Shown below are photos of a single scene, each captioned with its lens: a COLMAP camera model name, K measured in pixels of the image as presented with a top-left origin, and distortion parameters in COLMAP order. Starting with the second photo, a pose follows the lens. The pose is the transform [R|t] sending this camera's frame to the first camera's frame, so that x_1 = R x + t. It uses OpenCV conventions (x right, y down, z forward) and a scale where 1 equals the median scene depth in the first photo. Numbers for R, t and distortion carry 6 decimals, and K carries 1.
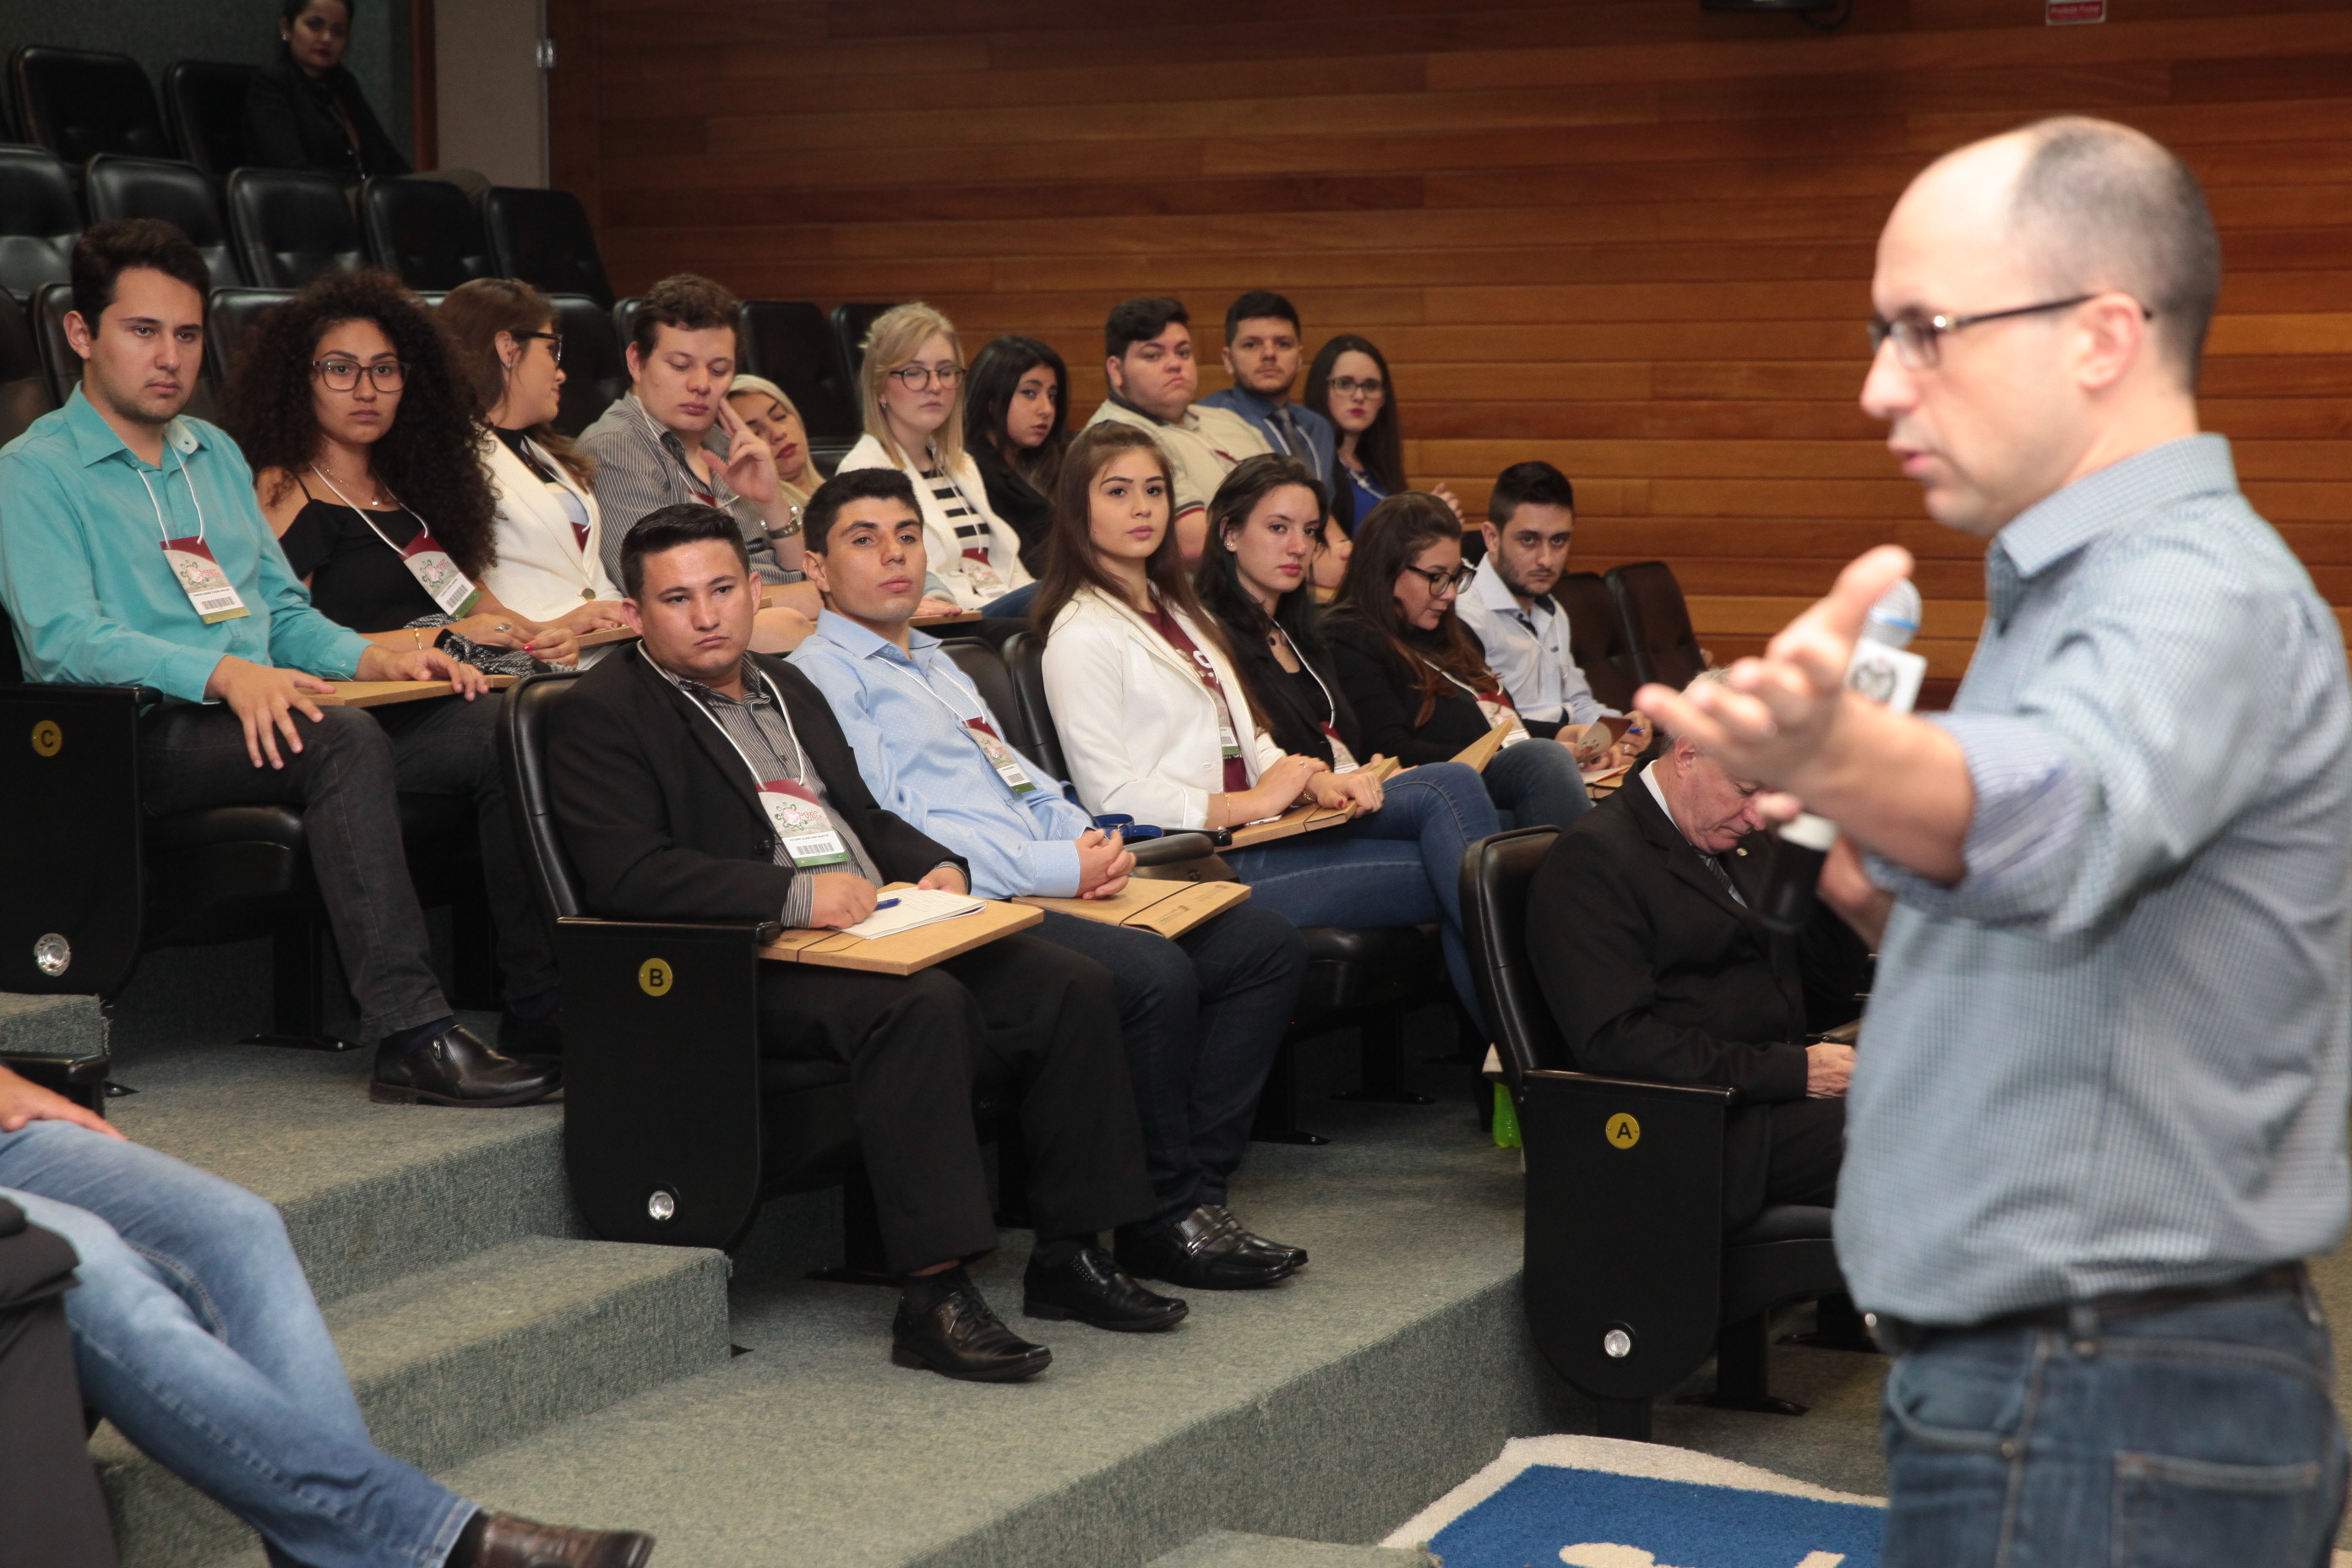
lens RADIAL K [[4434.0, 0, 1176.0], [0, 4434.0, 784.0], [0, 0, 1]] dist [0.285048, 0.020305]
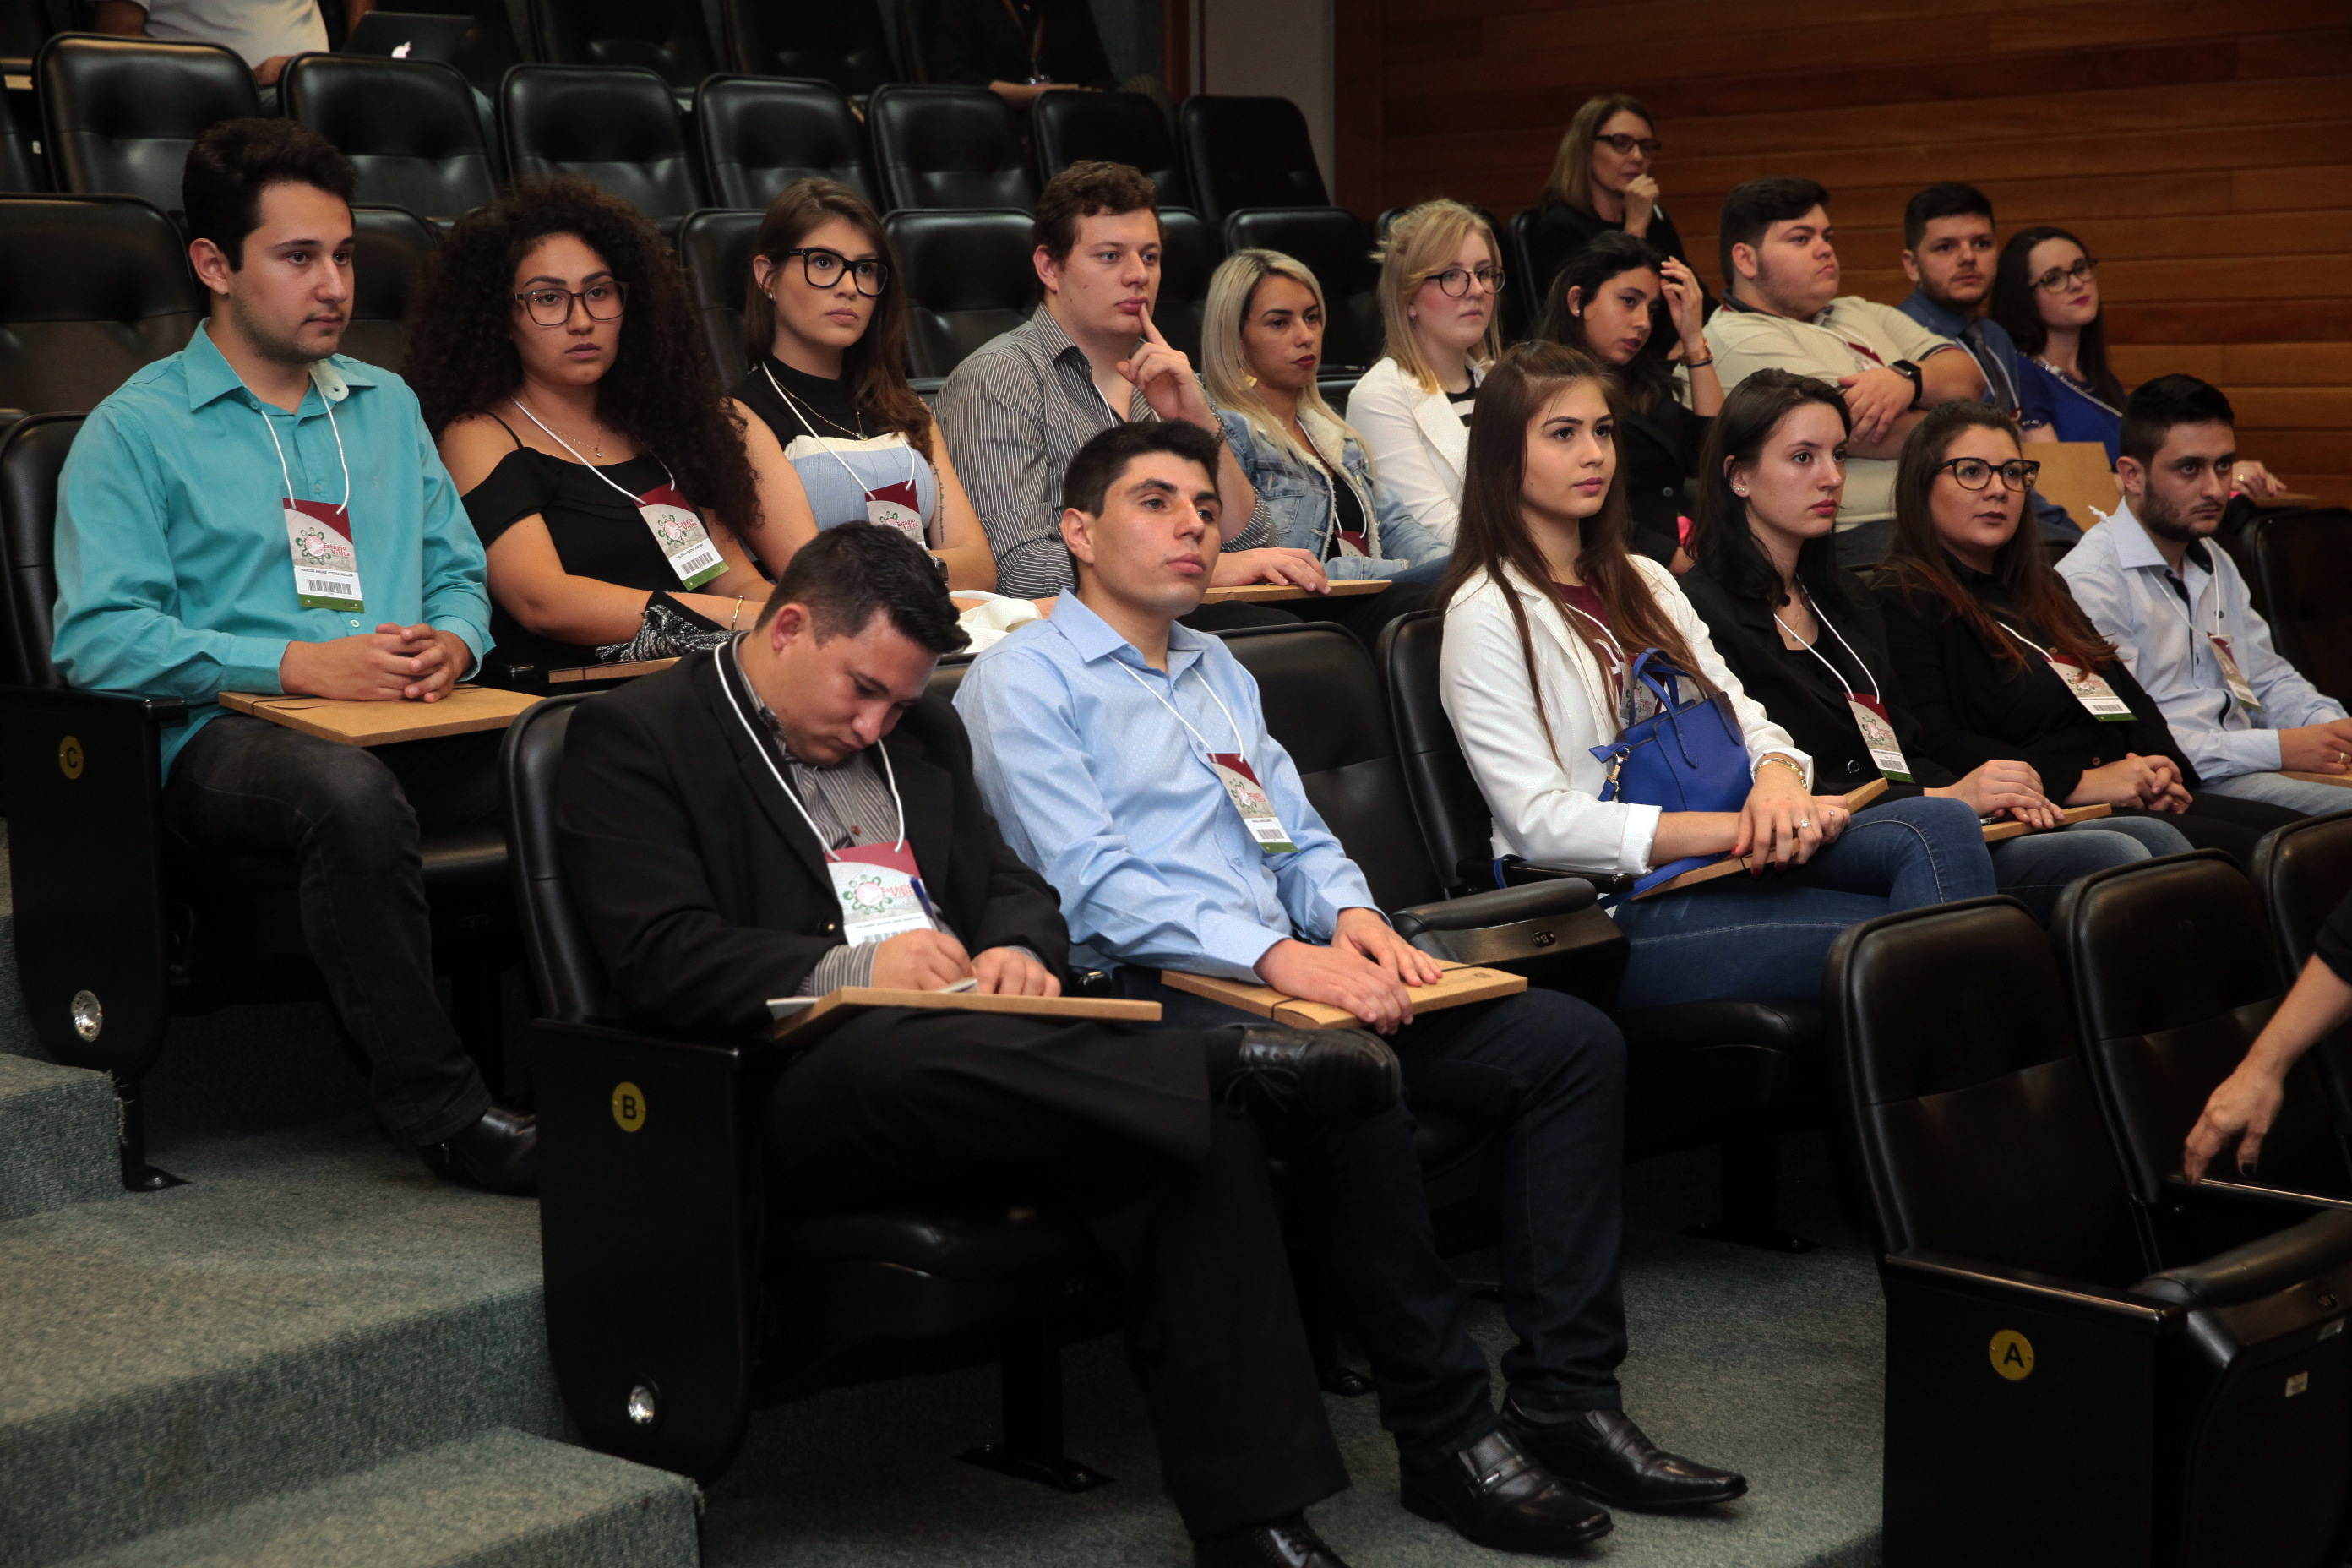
lens RADIAL K [[3647.0, 0, 1175.2], [0, 3647.0, 979.6], [0, 0, 1]] dist [-0.000641, 0.208771]
pose [[0.954801, 0.035456, -0.295125, 0.126626], [-0.007257, 0.995345, 0.096101, -0.031483], [0.297158, -0.089616, 0.950613, 0.373773]]
